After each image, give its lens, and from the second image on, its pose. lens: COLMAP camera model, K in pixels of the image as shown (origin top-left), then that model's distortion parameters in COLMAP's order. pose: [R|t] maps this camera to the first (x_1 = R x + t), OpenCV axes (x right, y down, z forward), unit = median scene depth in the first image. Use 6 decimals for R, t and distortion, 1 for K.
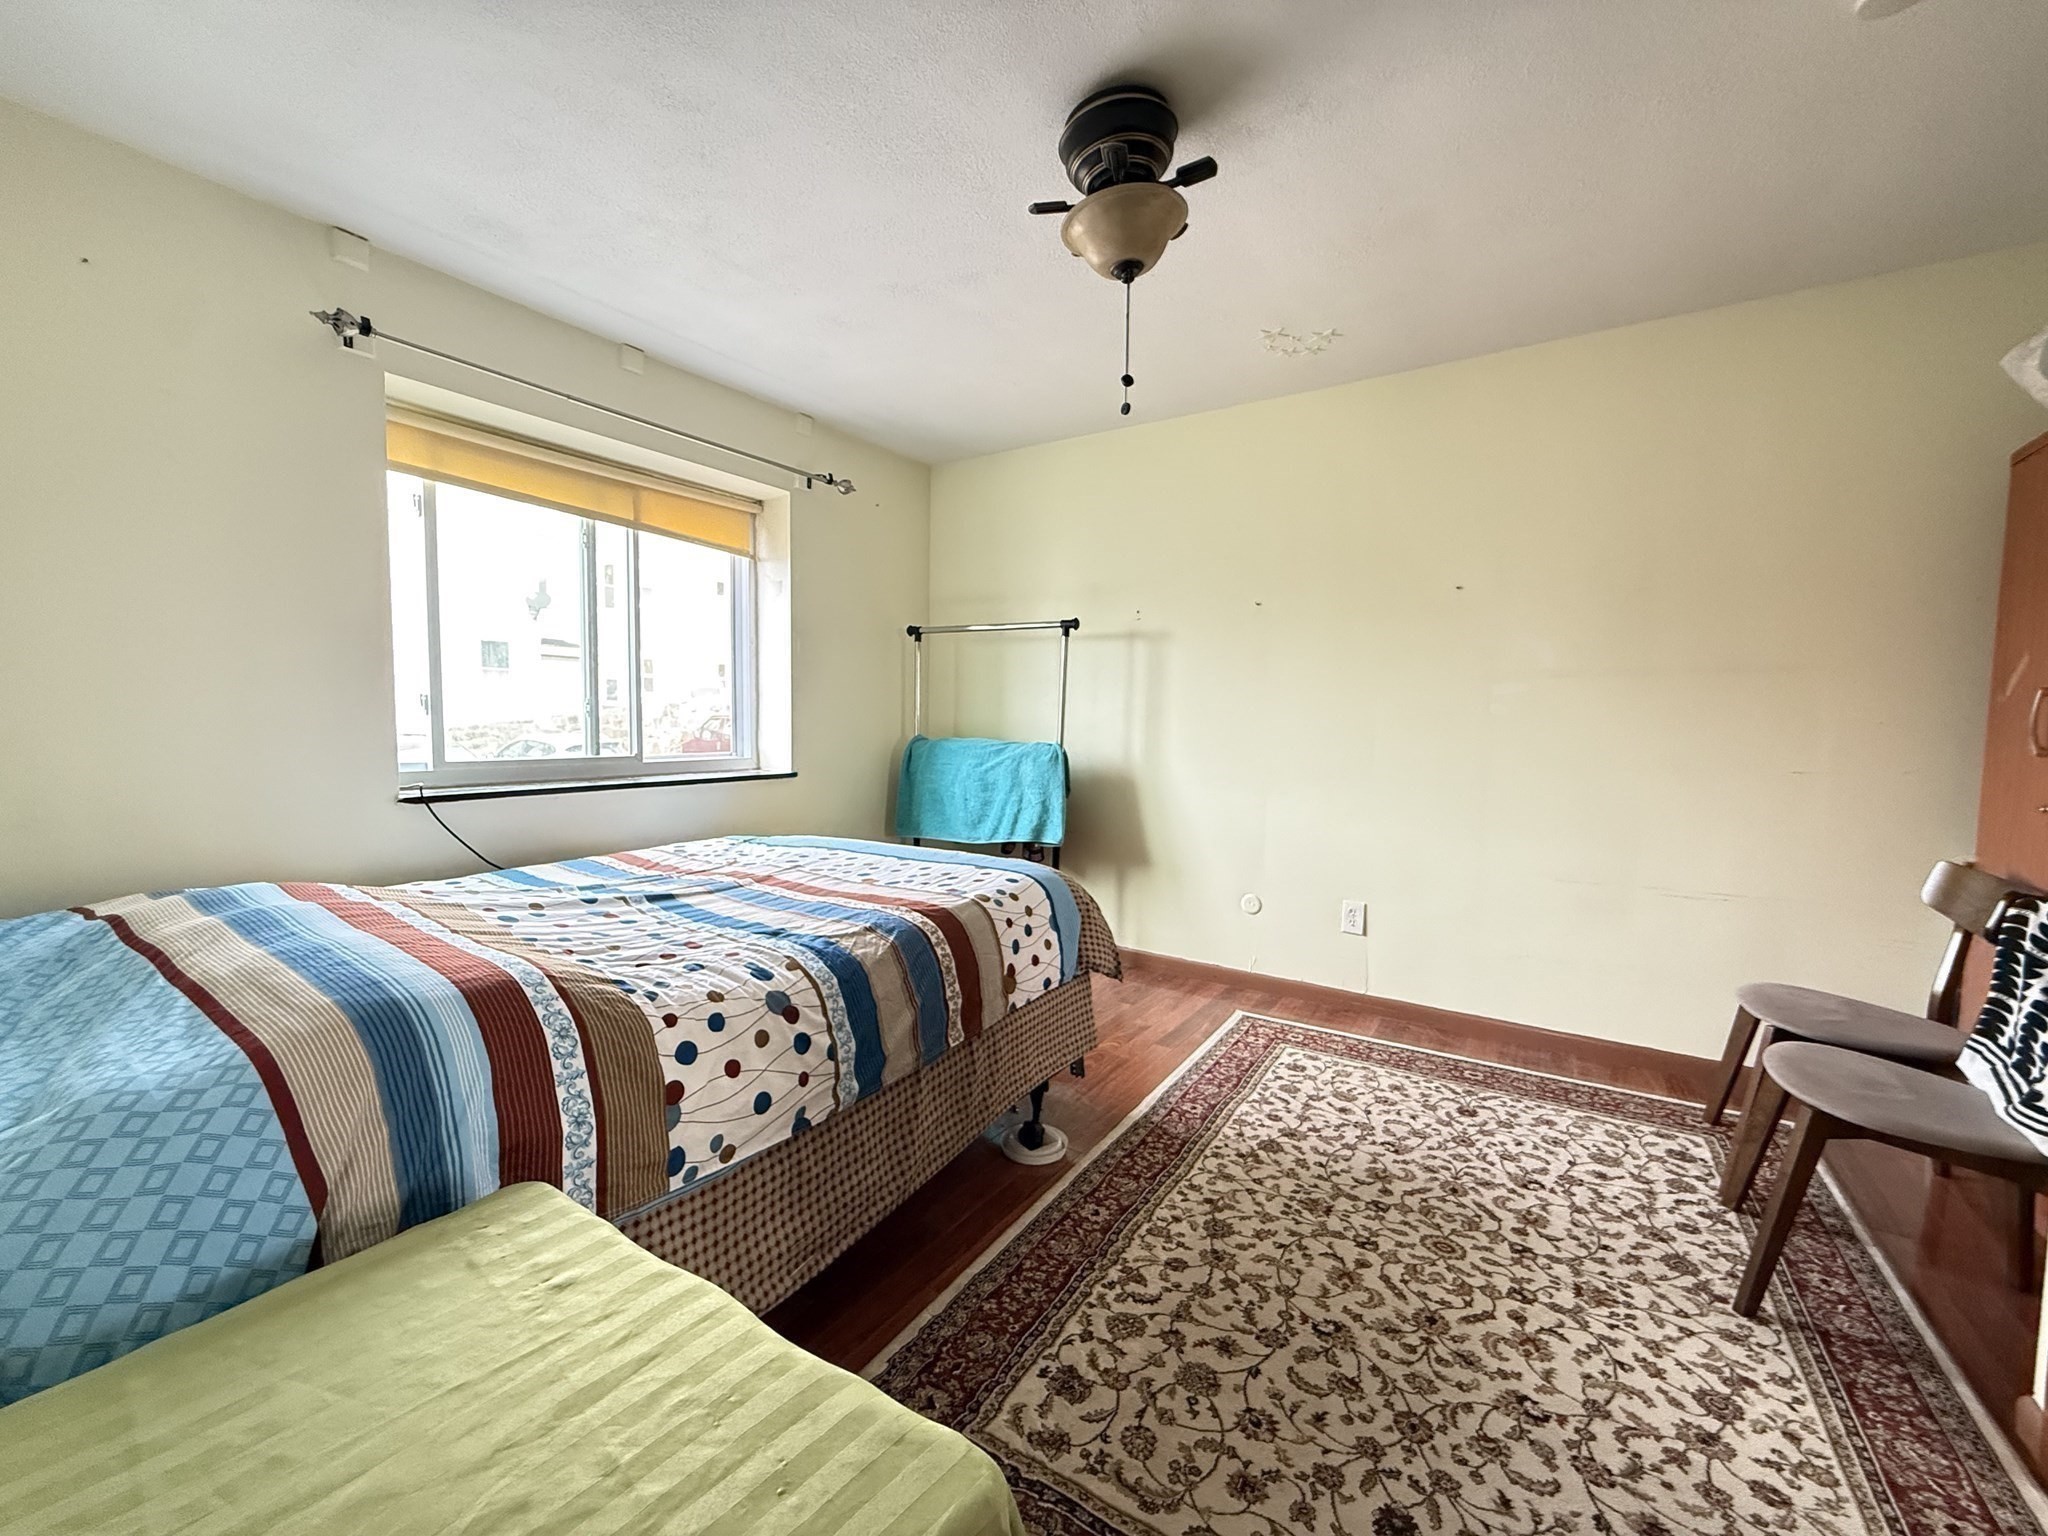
lens RADIAL K [[817.4, 0, 1017.4], [0, 817.4, 759.7], [0, 0, 1]] dist [-0.002935, 0.001035]
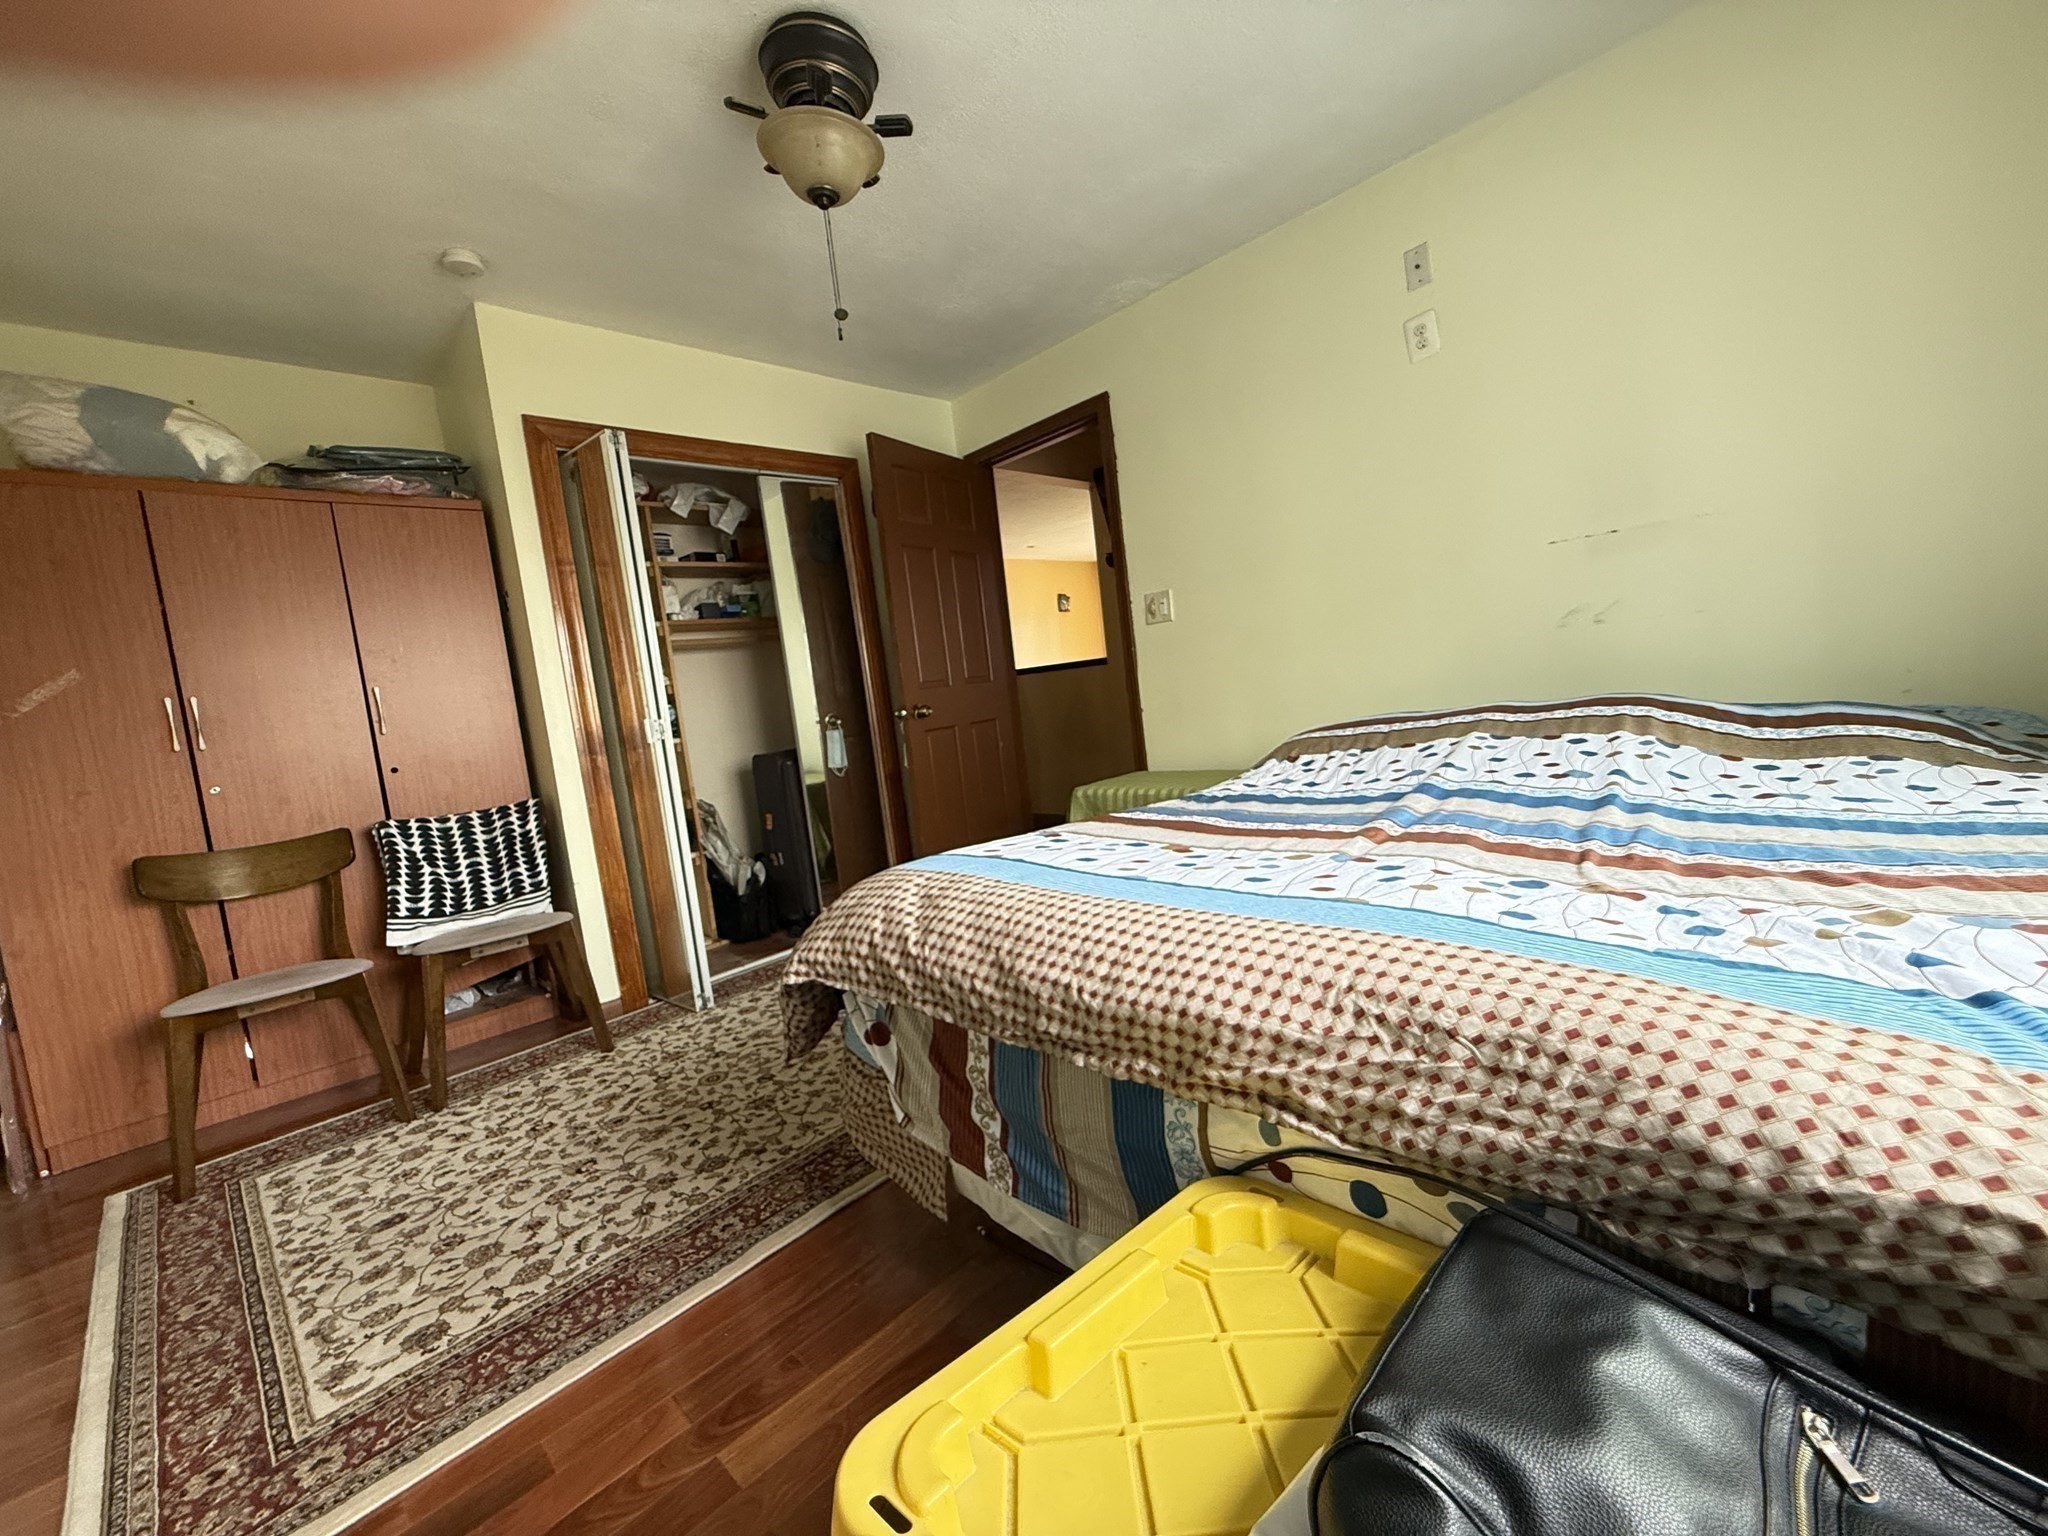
lens RADIAL K [[817.4, 0, 1022.5], [0, 817.4, 764.2], [0, 0, 1]] dist [-0.002935, 0.001035]
pose [[-0.976009, 0.083049, 0.201271, -0.248981], [0.114329, 0.982185, 0.149136, -0.025695], [-0.185300, 0.168569, -0.968116, 2.036492]]
